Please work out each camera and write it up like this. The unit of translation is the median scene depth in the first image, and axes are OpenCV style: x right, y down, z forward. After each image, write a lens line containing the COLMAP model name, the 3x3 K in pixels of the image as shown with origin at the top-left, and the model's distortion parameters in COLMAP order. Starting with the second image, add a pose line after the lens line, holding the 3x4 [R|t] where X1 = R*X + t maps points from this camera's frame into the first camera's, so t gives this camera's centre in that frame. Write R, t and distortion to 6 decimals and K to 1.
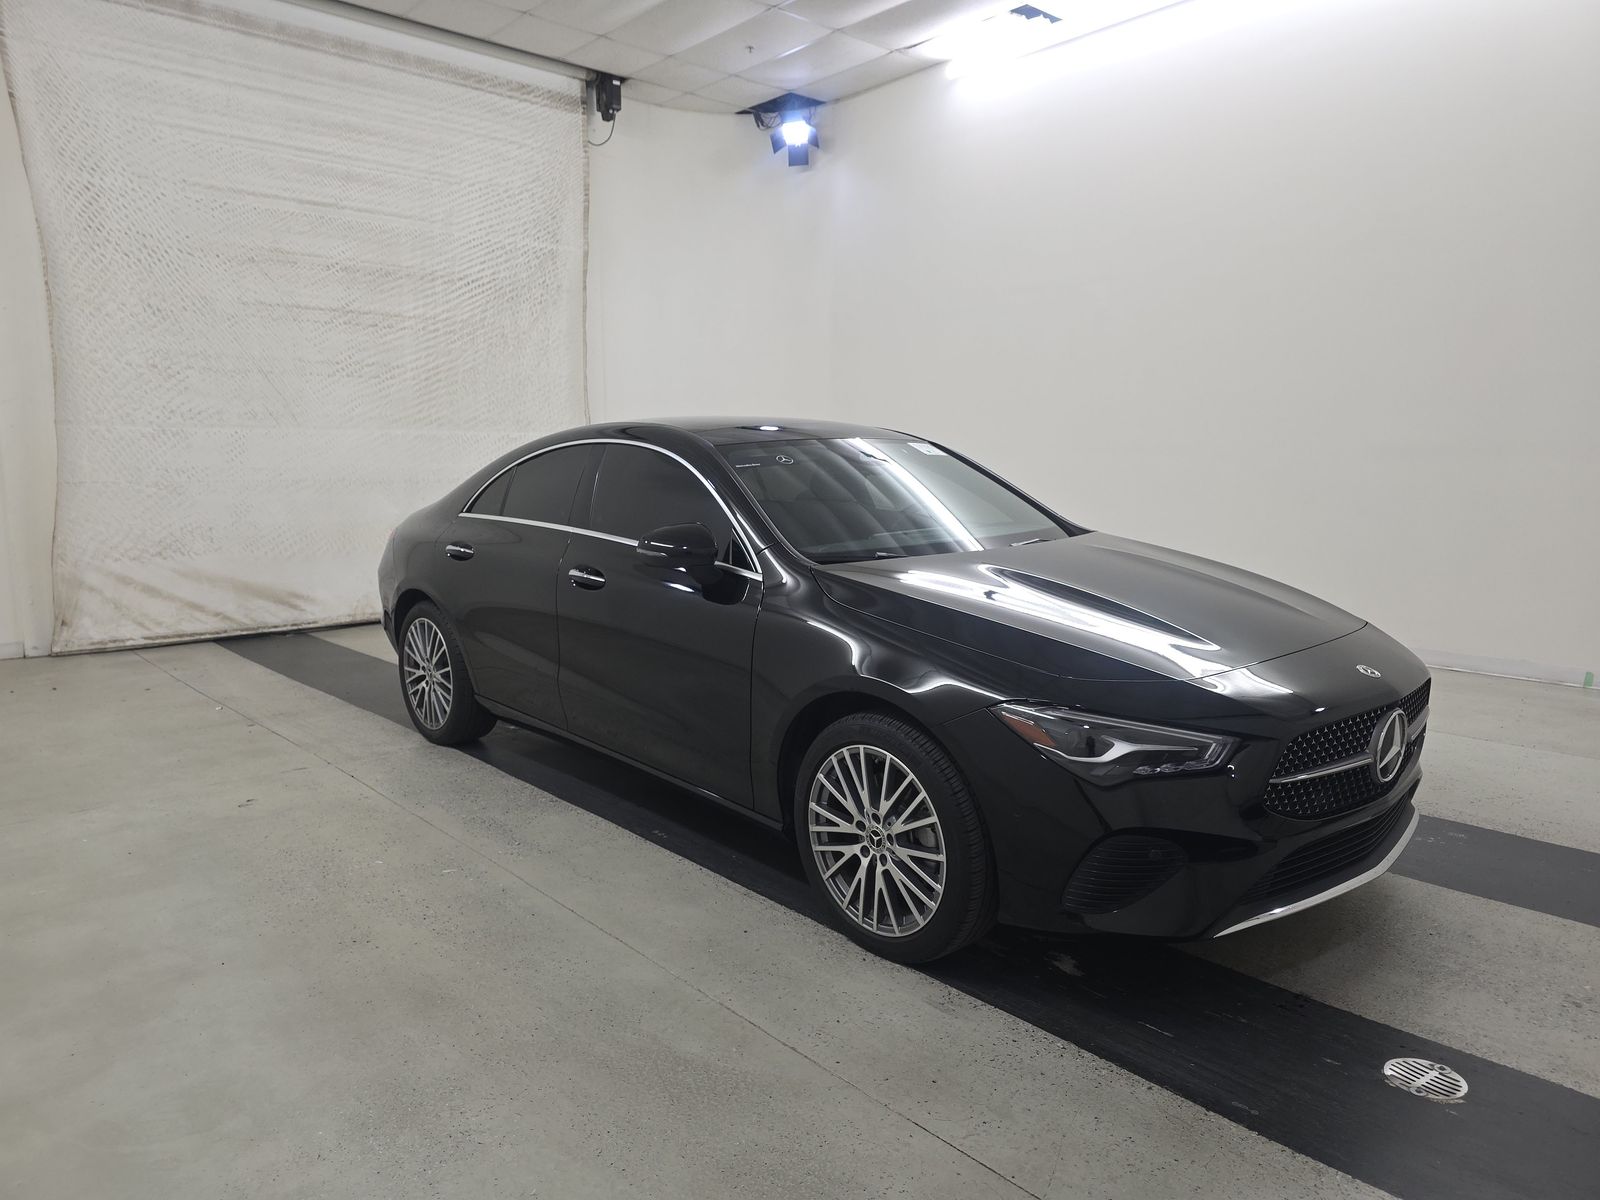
lens RADIAL K [[1077.8, 0, 793.8], [0, 1077.8, 604.3], [0, 0, 1]] dist [0.030663, -0.015761]
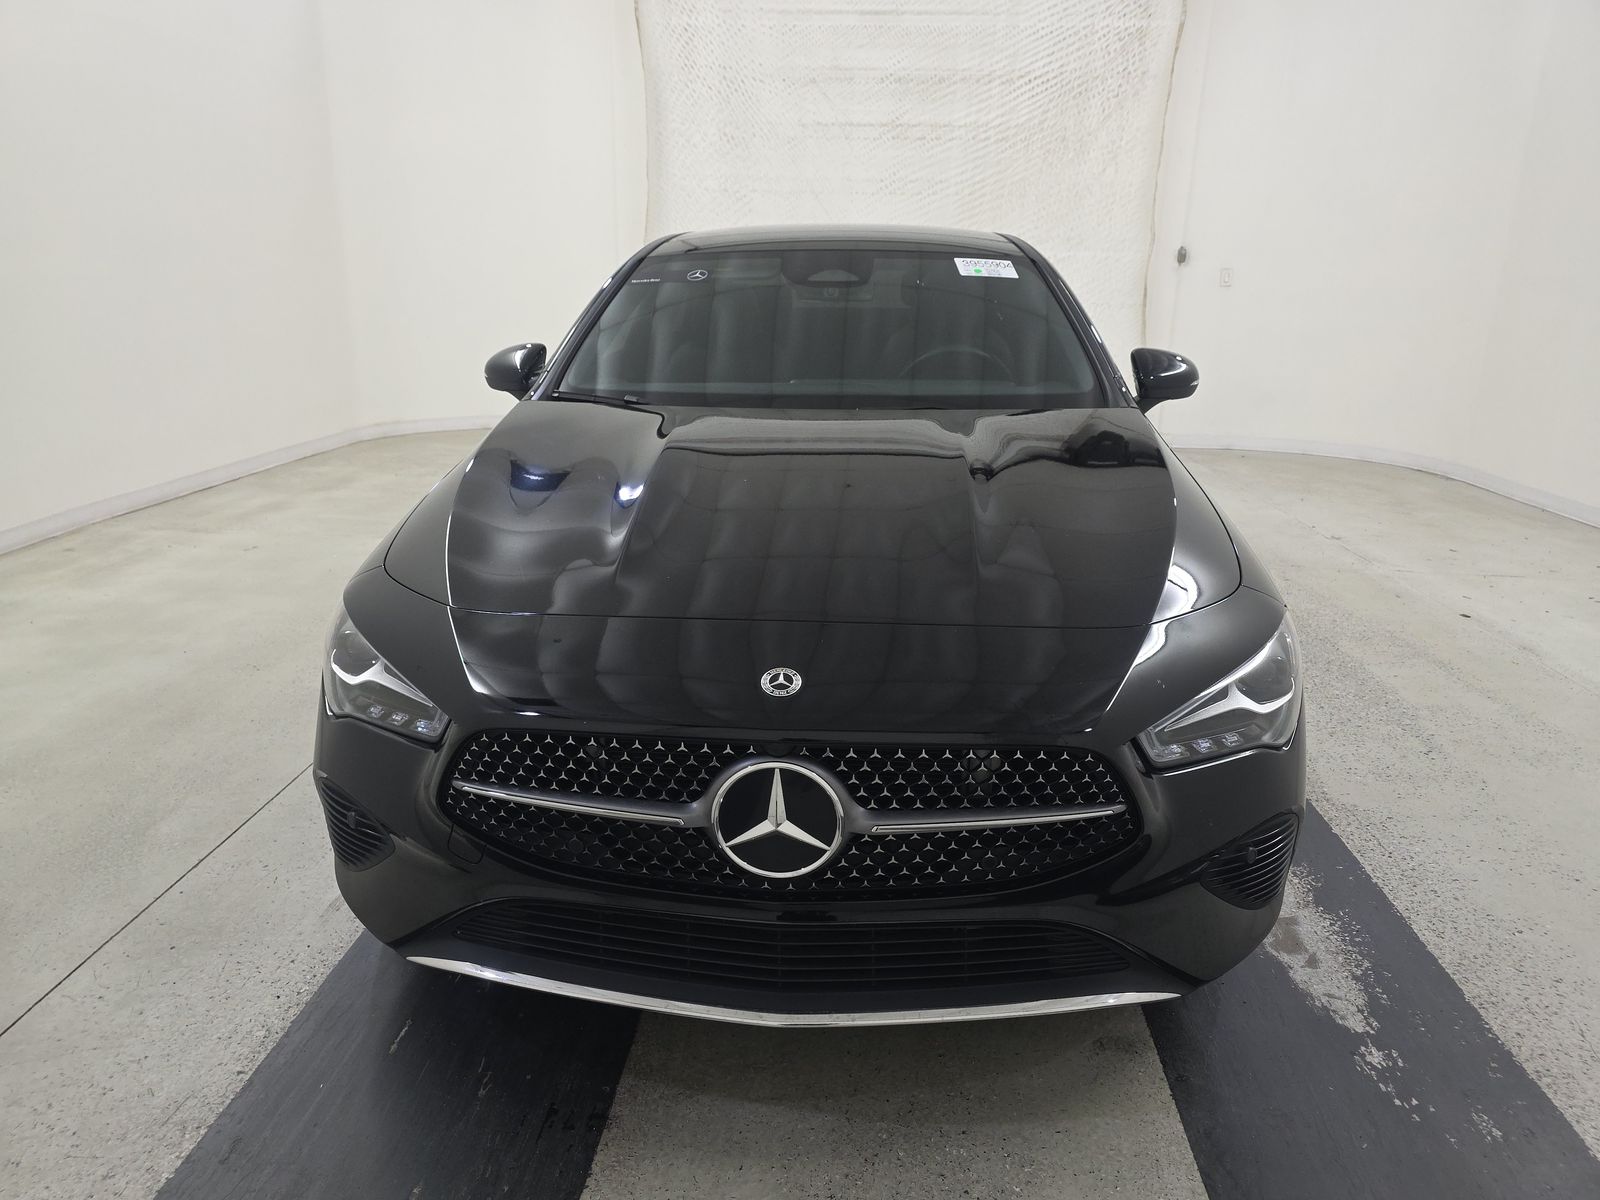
lens RADIAL K [[1077.8, 0, 796.6], [0, 1077.8, 603.1], [0, 0, 1]] dist [0.030663, -0.015761]
pose [[0.684466, 0.229691, -0.691917, 0.306392], [-0.123510, 0.971887, 0.200451, -0.029973], [0.718507, -0.051743, 0.693593, 0.211520]]
